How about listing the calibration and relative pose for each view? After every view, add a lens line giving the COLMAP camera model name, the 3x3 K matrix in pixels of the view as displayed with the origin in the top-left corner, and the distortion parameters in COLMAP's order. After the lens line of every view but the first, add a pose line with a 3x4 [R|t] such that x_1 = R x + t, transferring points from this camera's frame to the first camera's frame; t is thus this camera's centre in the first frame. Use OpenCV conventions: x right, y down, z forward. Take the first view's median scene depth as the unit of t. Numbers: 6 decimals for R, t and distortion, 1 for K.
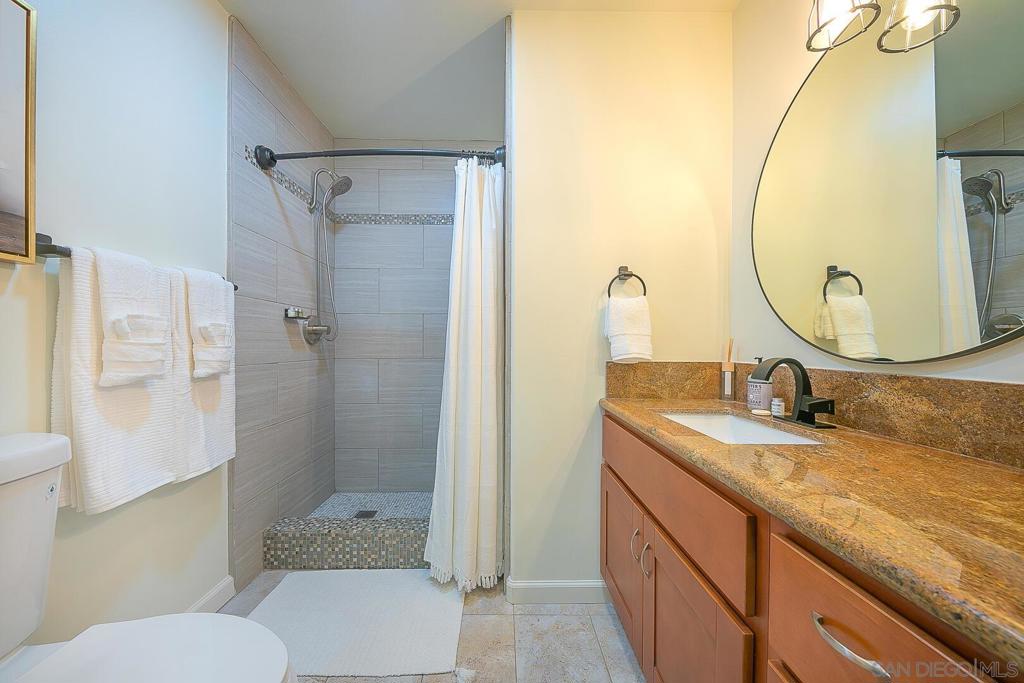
lens RADIAL K [[355.9, 0, 511.8], [0, 355.9, 343.2], [0, 0, 1]] dist [0.000008, 0.000000]
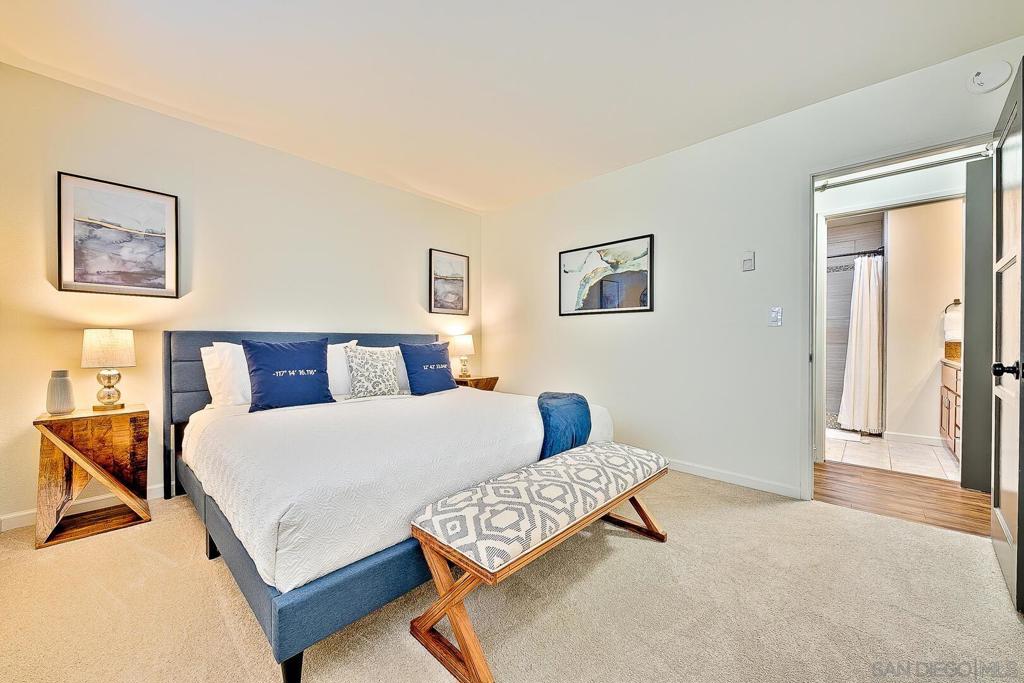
lens RADIAL K [[389.2, 0, 512.0], [0, 389.2, 342.3], [0, 0, 1]] dist [-0.000113, -0.000012]
pose [[0.711716, 0.005146, -0.702449, 0.039765], [0.000306, 0.999971, 0.007635, 0.032707], [0.702467, -0.005649, 0.711694, -2.506297]]
